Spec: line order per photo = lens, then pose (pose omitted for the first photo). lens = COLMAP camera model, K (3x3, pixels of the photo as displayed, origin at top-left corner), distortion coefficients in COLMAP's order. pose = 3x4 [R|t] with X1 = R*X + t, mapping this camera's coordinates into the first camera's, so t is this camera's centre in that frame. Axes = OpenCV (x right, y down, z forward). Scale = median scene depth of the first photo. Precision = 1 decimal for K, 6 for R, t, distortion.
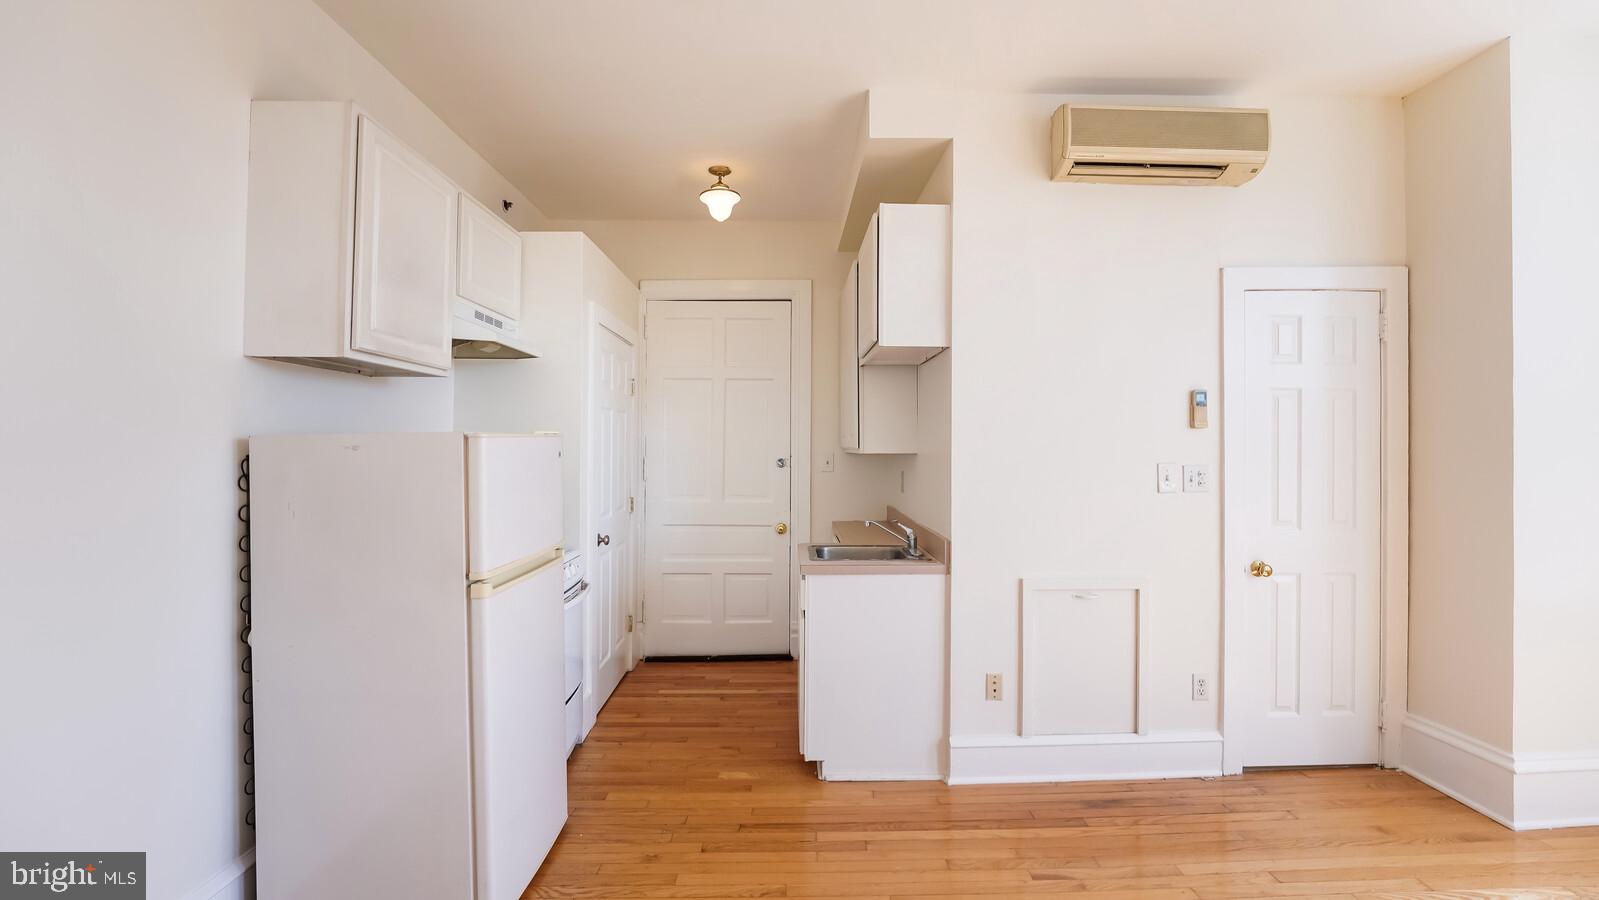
lens RADIAL K [[649.2, 0, 803.8], [0, 649.2, 439.1], [0, 0, 1]] dist [-0.023718, 0.001533]
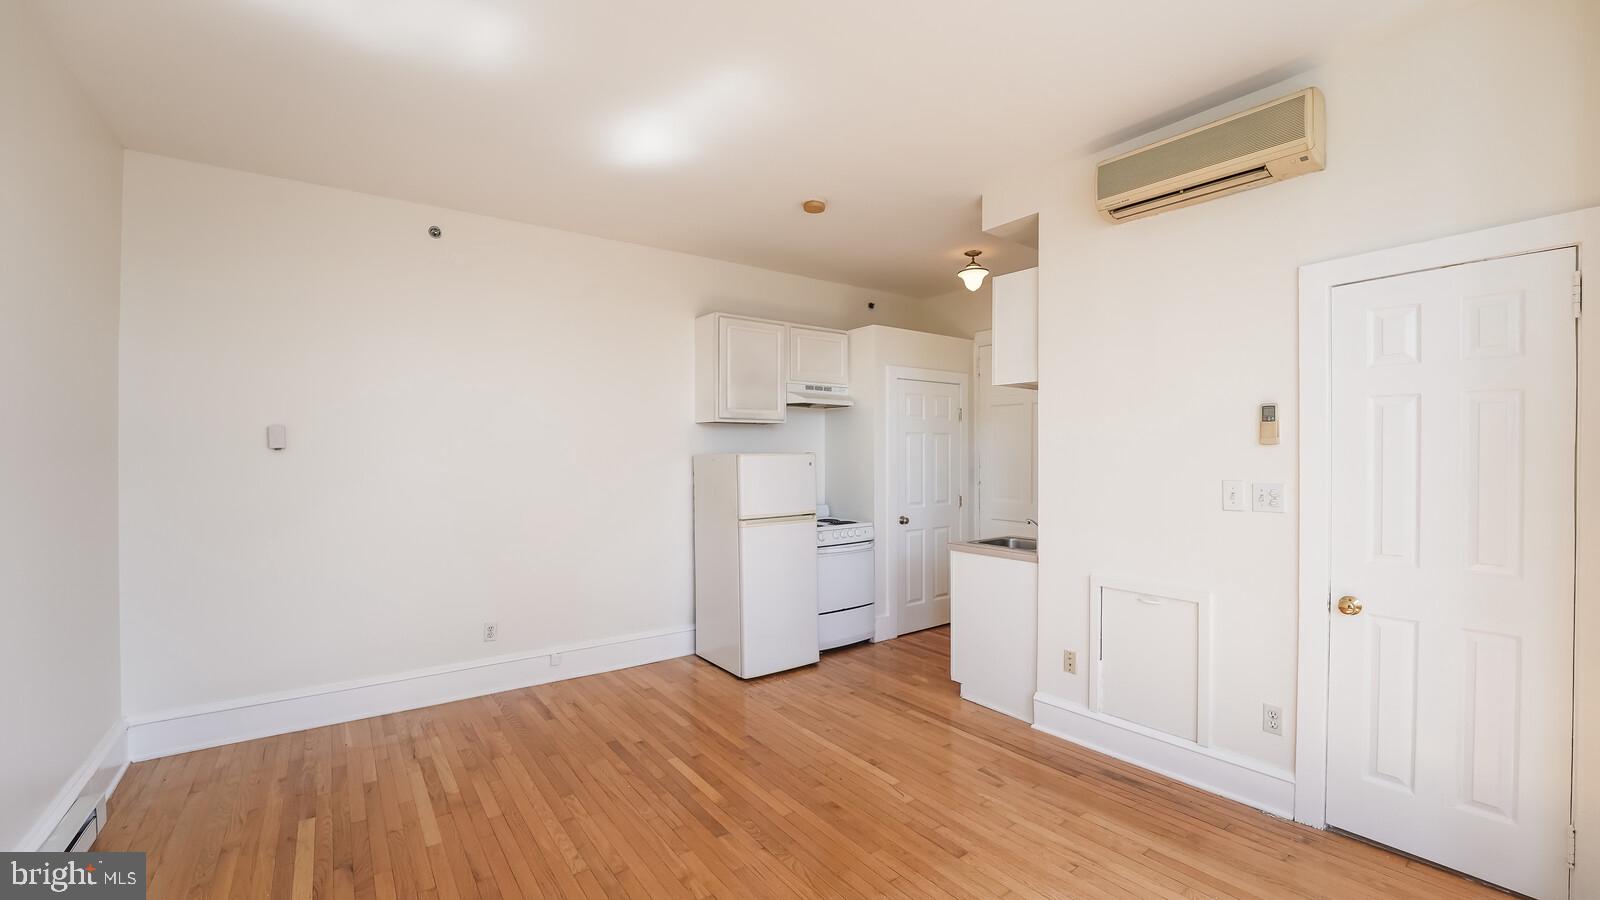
lens RADIAL K [[649.6, 0, 814.9], [0, 649.6, 460.7], [0, 0, 1]] dist [-0.023718, 0.001533]
pose [[0.598429, 0.008250, -0.801134, 0.973393], [0.010297, 0.999785, 0.017987, -0.017100], [0.801110, -0.019013, 0.598215, -0.094680]]
